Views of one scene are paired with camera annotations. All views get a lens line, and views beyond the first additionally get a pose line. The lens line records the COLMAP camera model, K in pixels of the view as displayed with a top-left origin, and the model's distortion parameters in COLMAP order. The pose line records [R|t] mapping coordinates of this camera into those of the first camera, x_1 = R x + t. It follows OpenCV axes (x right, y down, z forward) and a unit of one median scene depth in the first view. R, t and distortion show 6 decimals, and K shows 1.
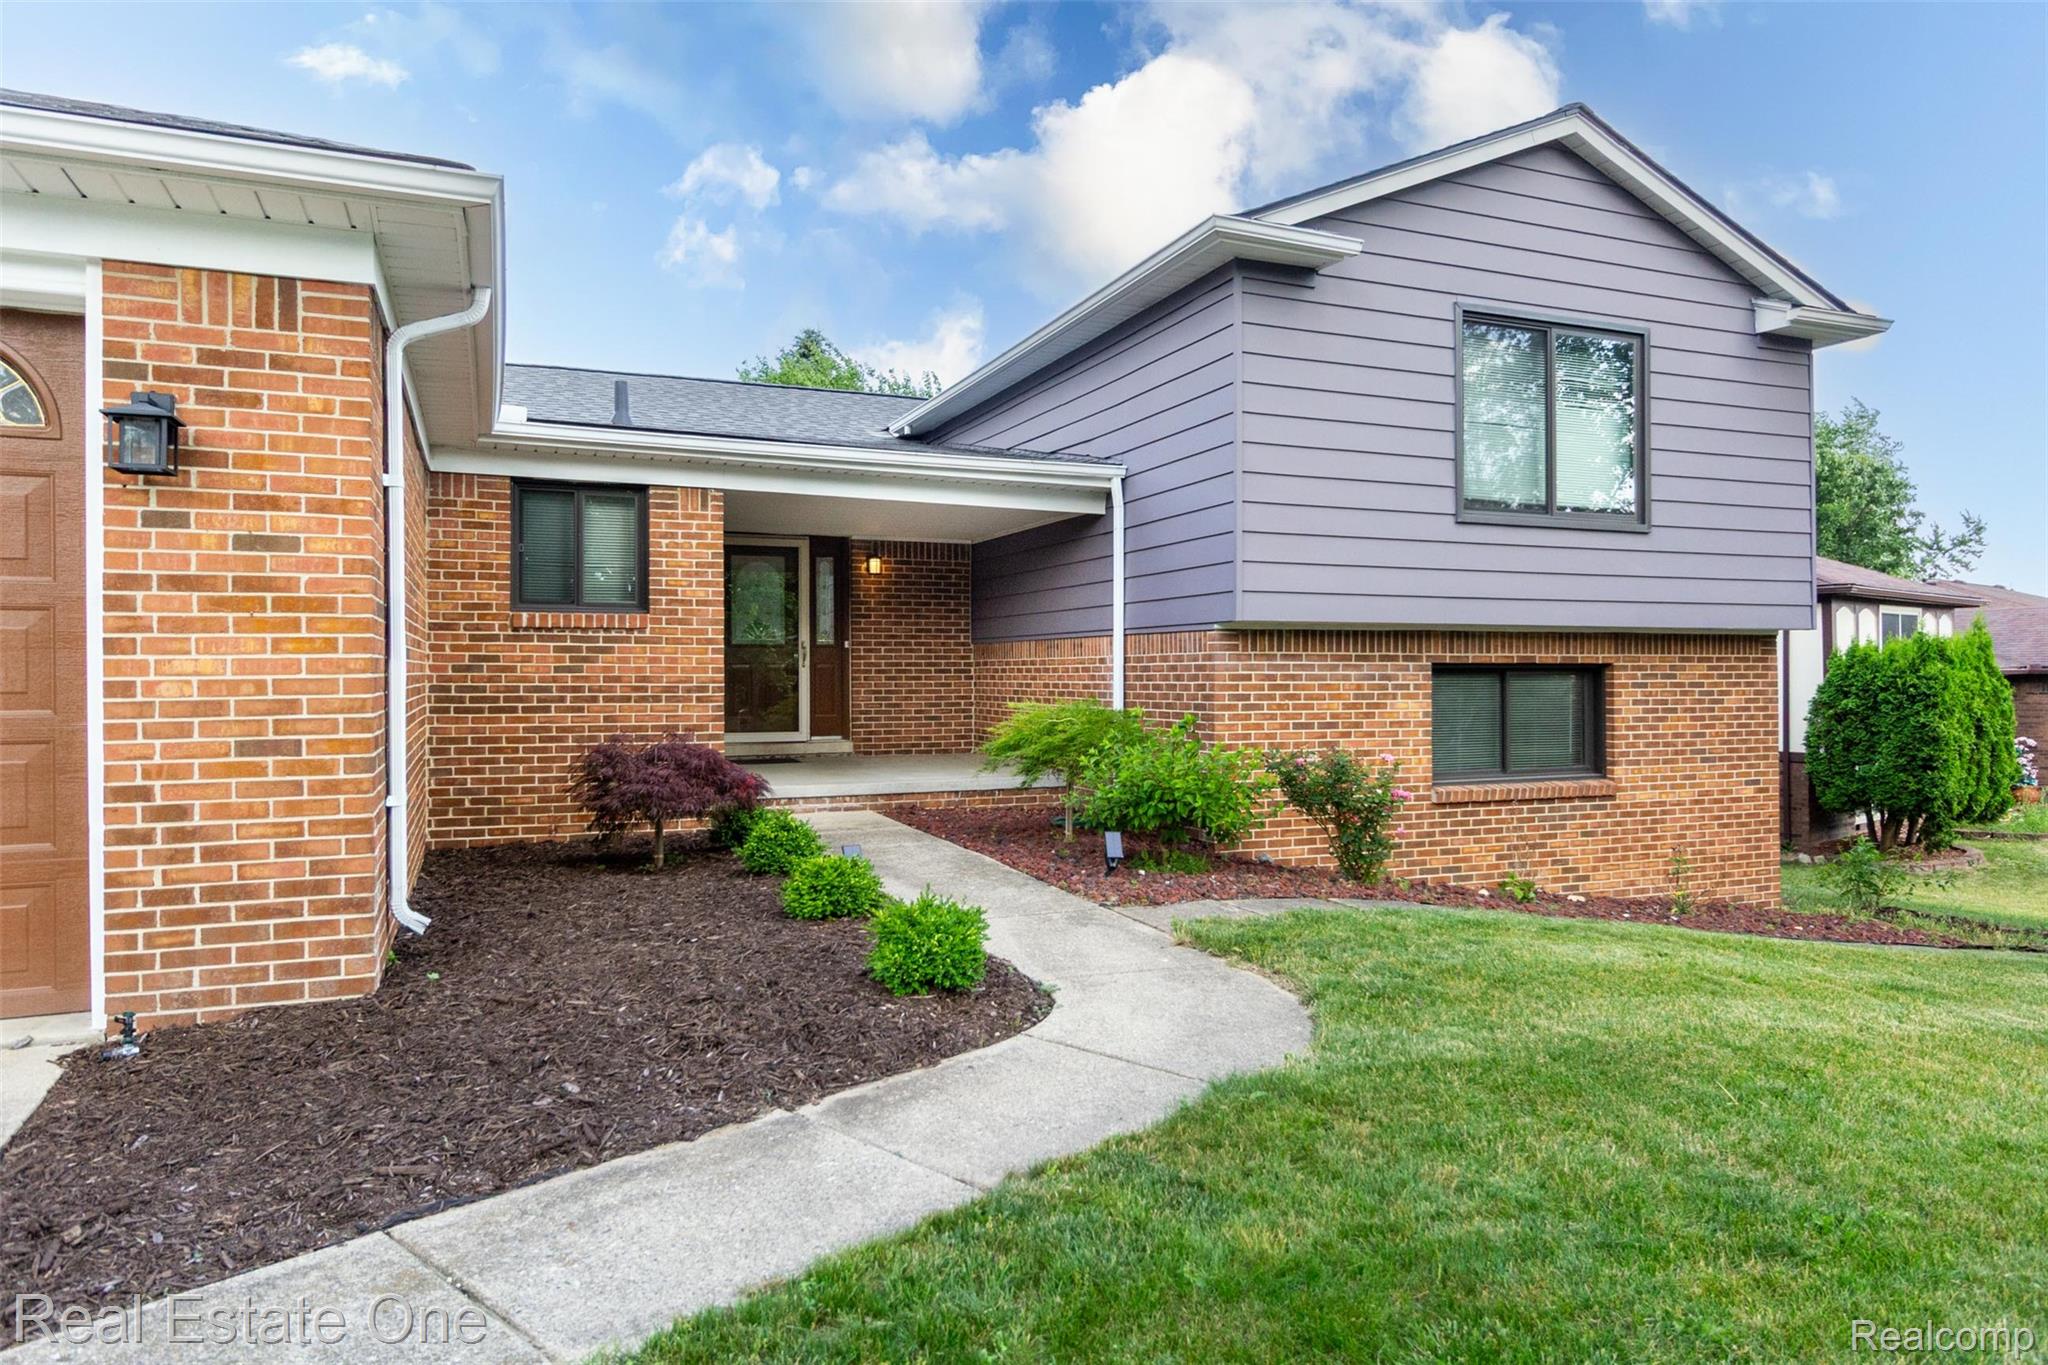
lens RADIAL K [[1239.8, 0, 1072.4], [0, 1239.8, 672.2], [0, 0, 1]] dist [-0.000270, 0.000346]
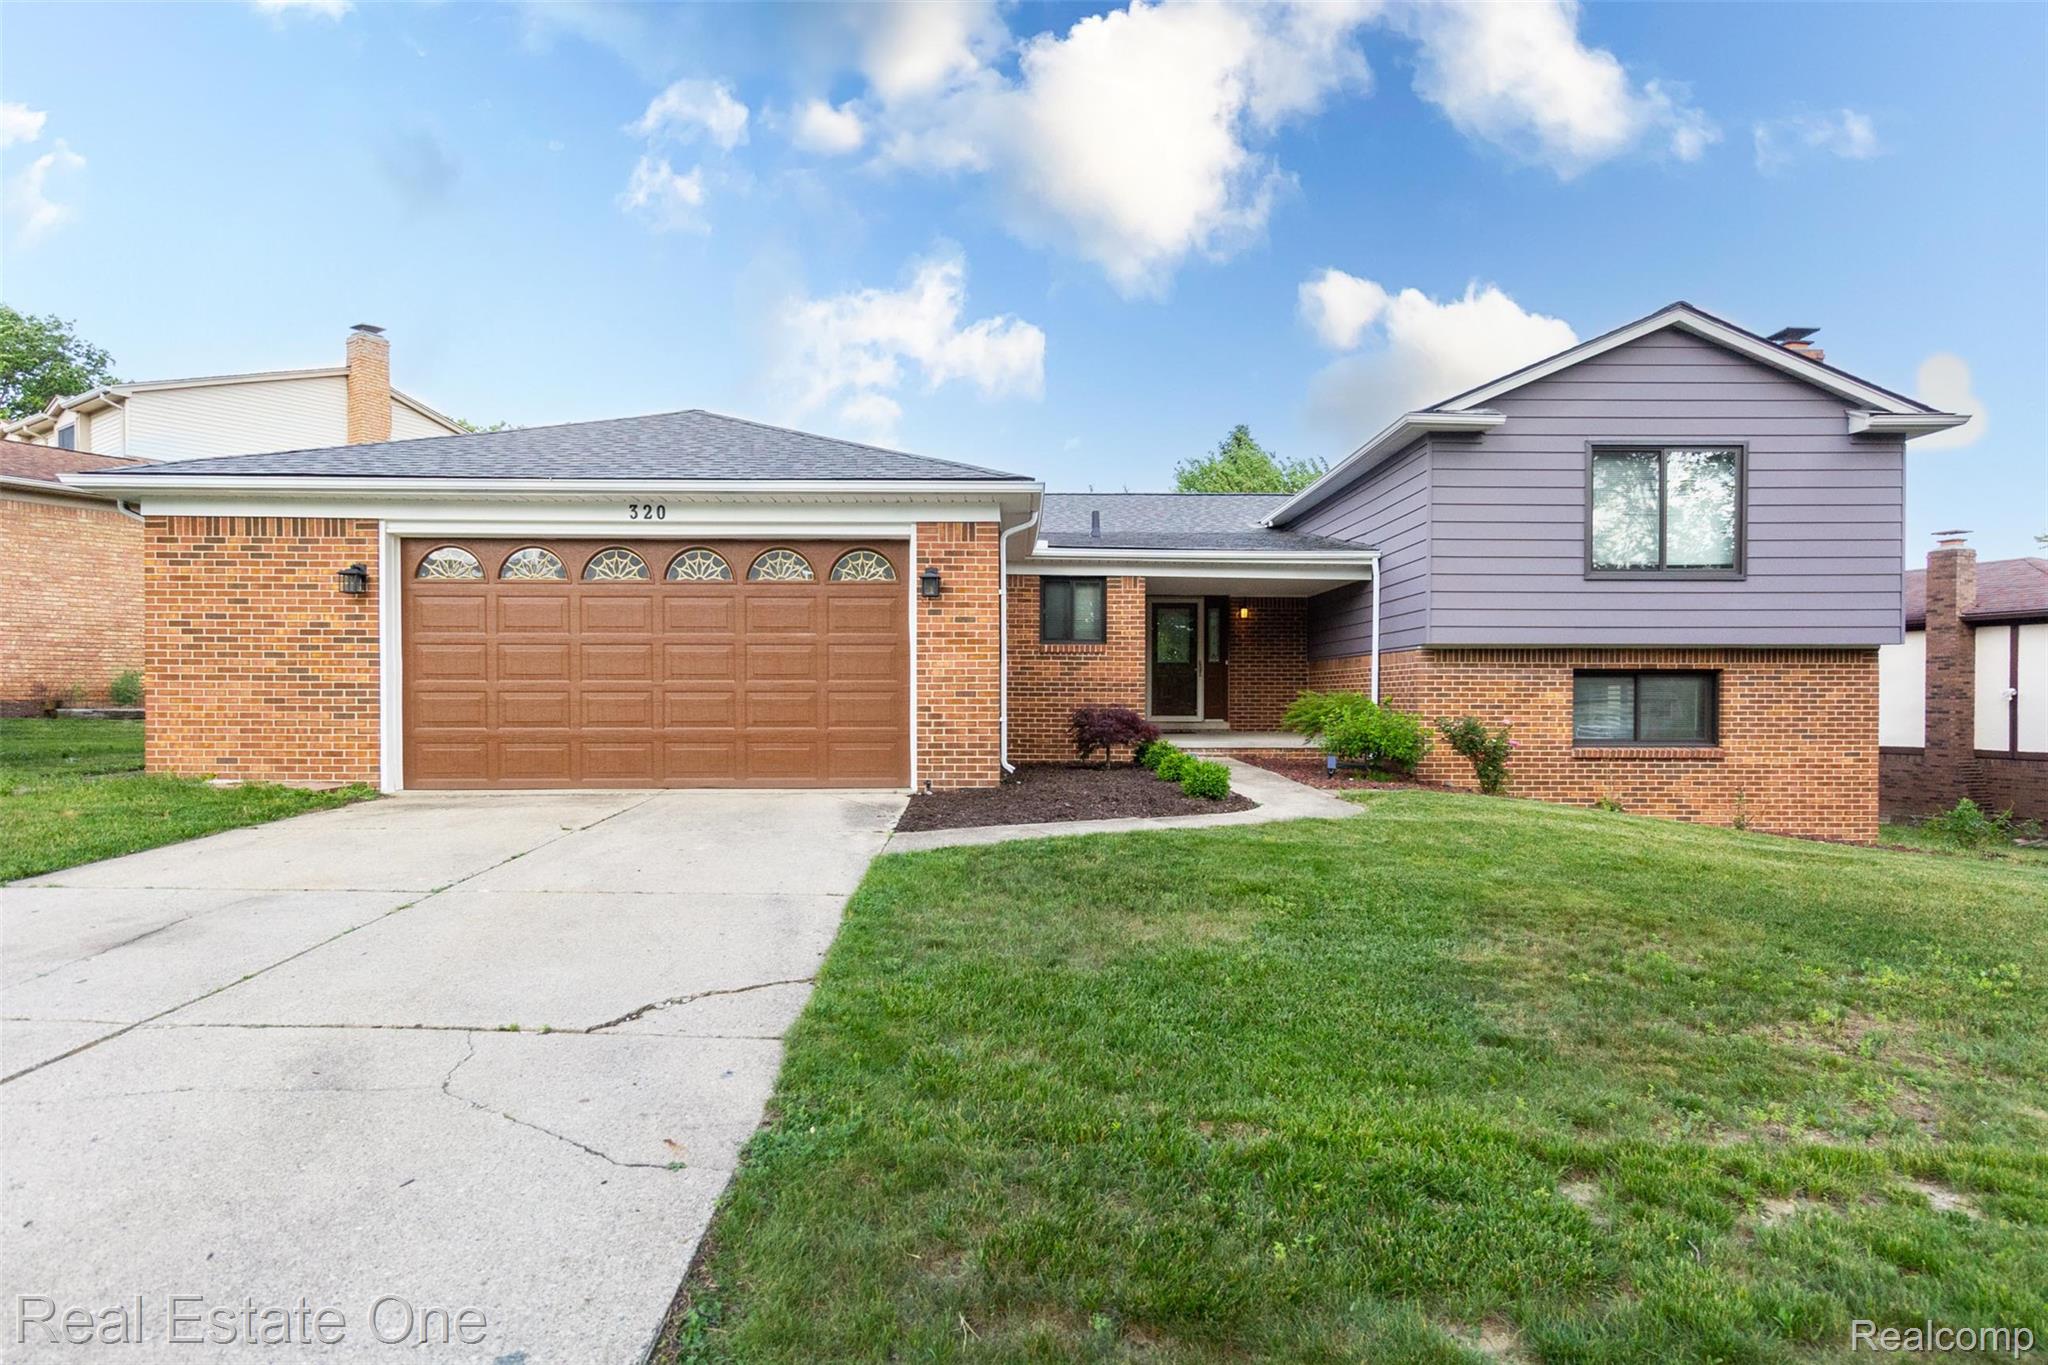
lens RADIAL K [[1019.1, 0, 1061.1], [0, 1019.1, 707.1], [0, 0, 1]] dist [0.000246, 0.000273]
pose [[0.924285, 0.009231, -0.381591, 0.184818], [-0.003958, 0.999886, 0.014601, 0.025229], [0.381682, -0.011985, 0.924216, -0.454394]]
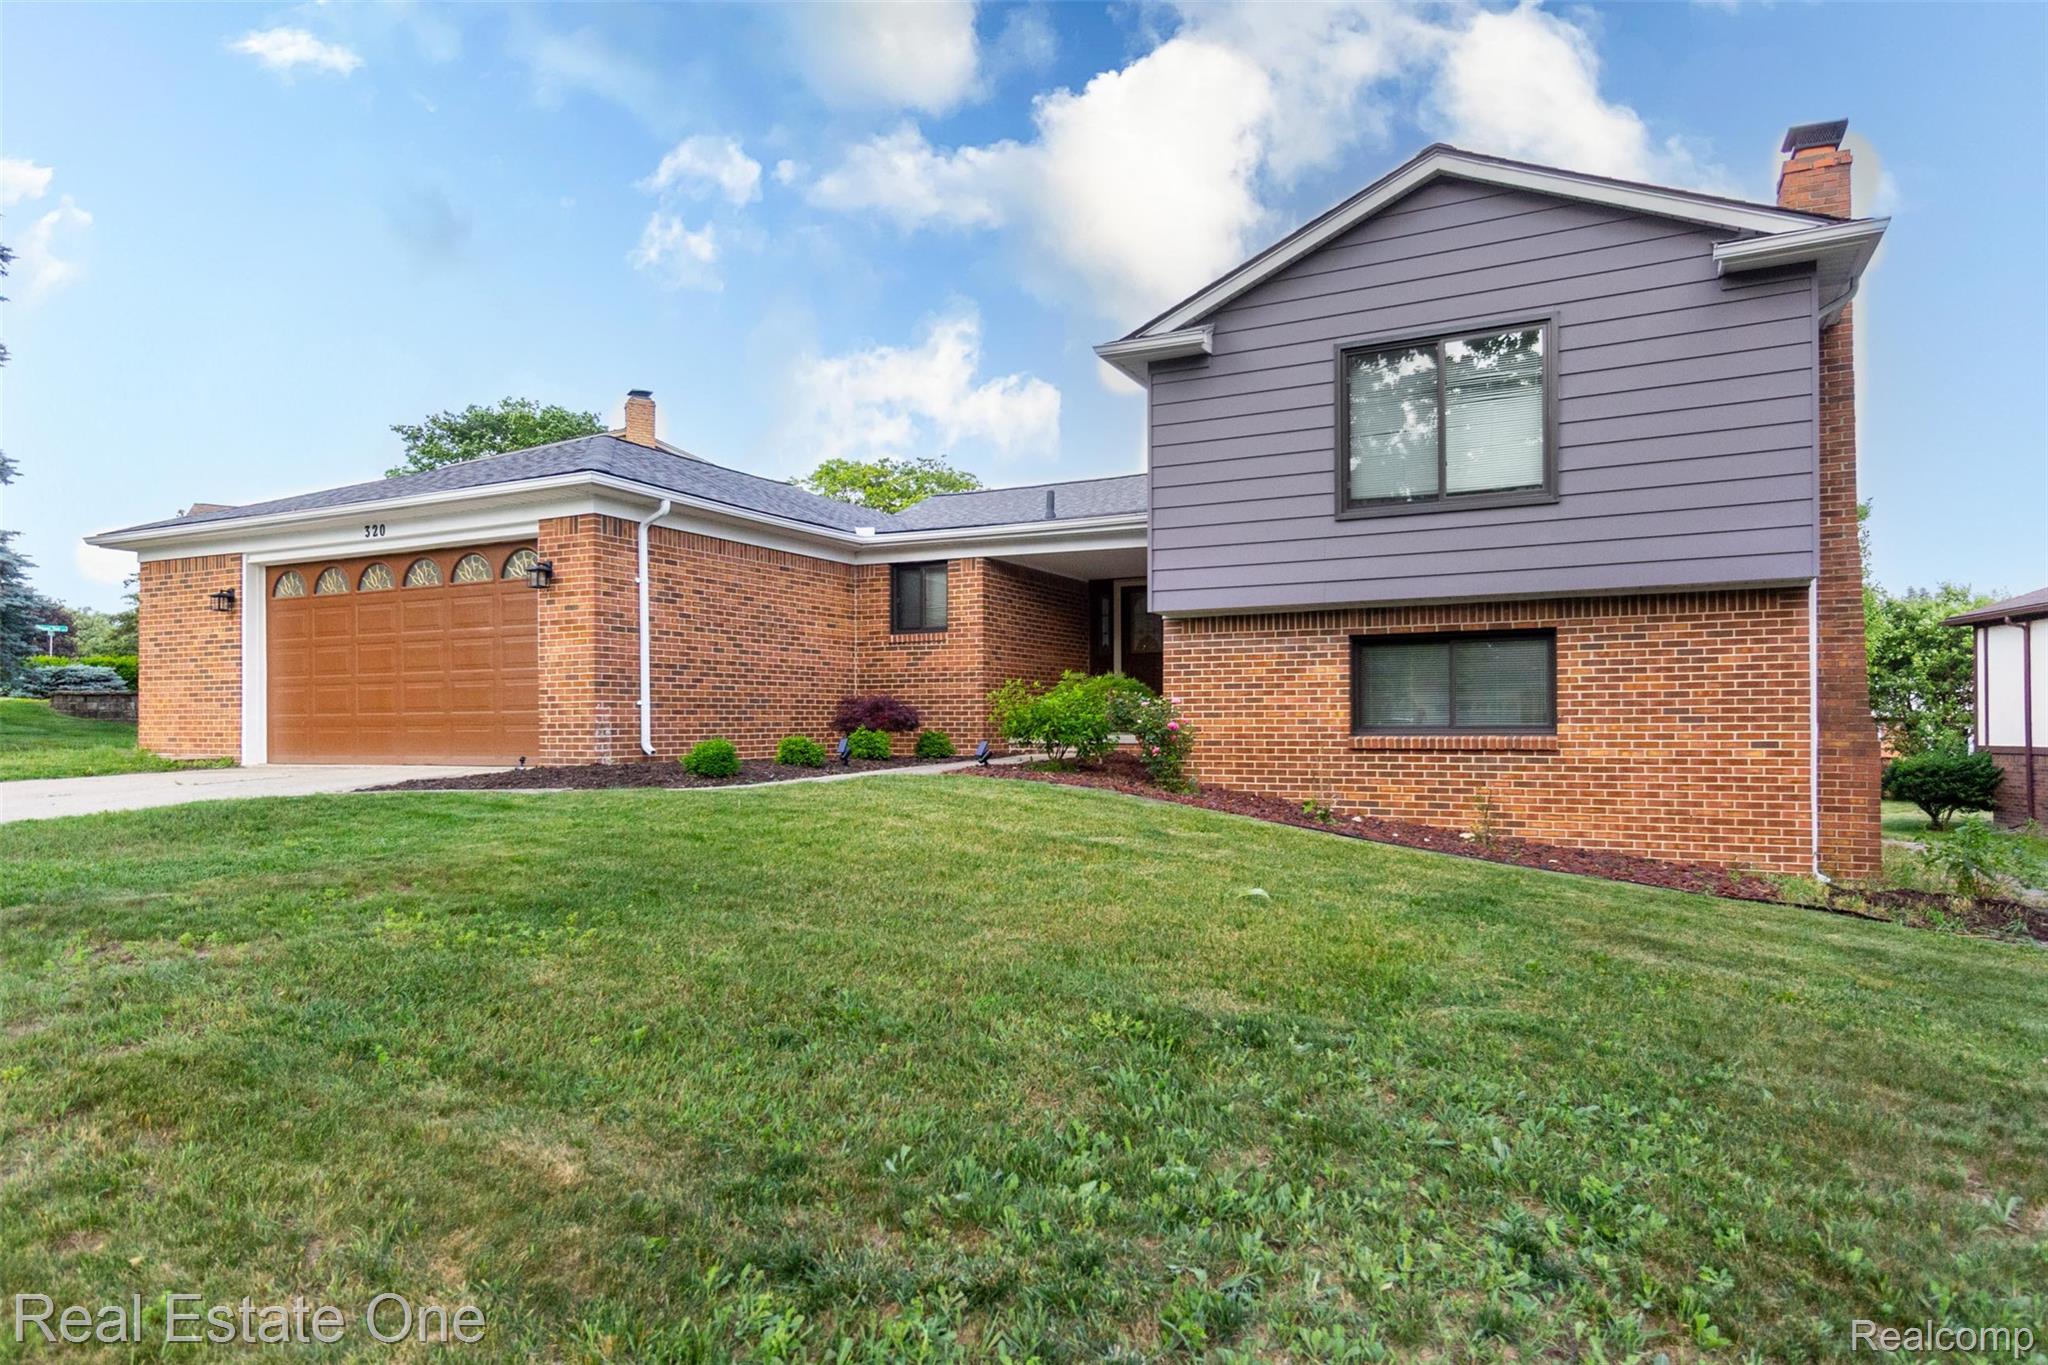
lens RADIAL K [[1124.0, 0, 1026.4], [0, 1124.0, 714.5], [0, 0, 1]] dist [0.002524, -0.000280]
pose [[0.667522, -0.003837, -0.744580, 0.921087], [0.006941, 0.999975, 0.001070, 0.069040], [0.744558, -0.005882, 0.667532, 0.011199]]
